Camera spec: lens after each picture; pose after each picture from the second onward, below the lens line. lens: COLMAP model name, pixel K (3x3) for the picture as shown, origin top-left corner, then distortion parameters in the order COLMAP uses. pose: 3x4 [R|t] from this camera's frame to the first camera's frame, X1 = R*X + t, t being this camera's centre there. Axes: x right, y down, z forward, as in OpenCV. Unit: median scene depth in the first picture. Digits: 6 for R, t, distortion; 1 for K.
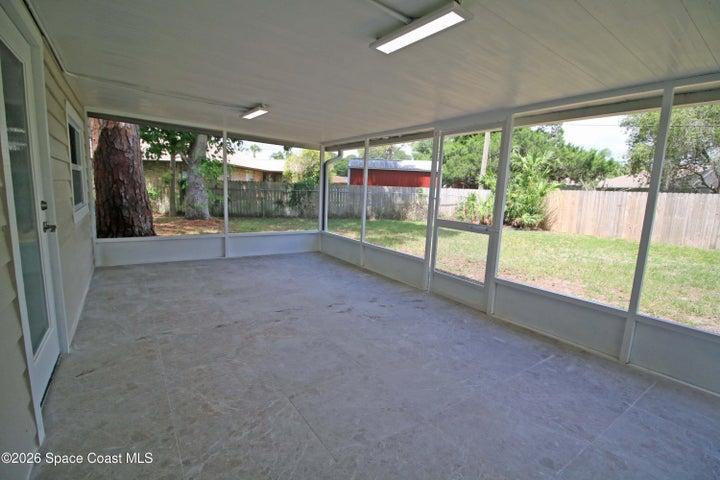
lens RADIAL K [[345.9, 0, 360.0], [0, 345.9, 240.0], [0, 0, 1]] dist [-0.004077, -0.000852]
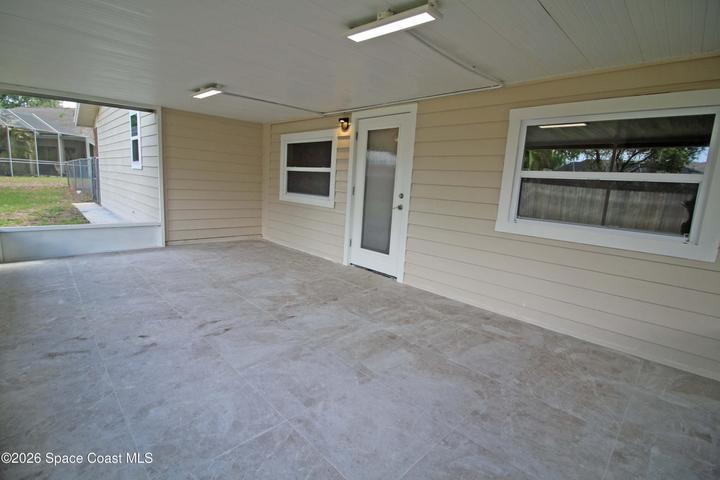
lens RADIAL K [[345.9, 0, 360.0], [0, 345.9, 240.0], [0, 0, 1]] dist [-0.004077, -0.000852]
pose [[-0.981237, -0.070097, -0.179613, -0.233762], [-0.122246, 0.946572, 0.298425, -0.258767], [0.149098, 0.314783, -0.937380, 1.791303]]
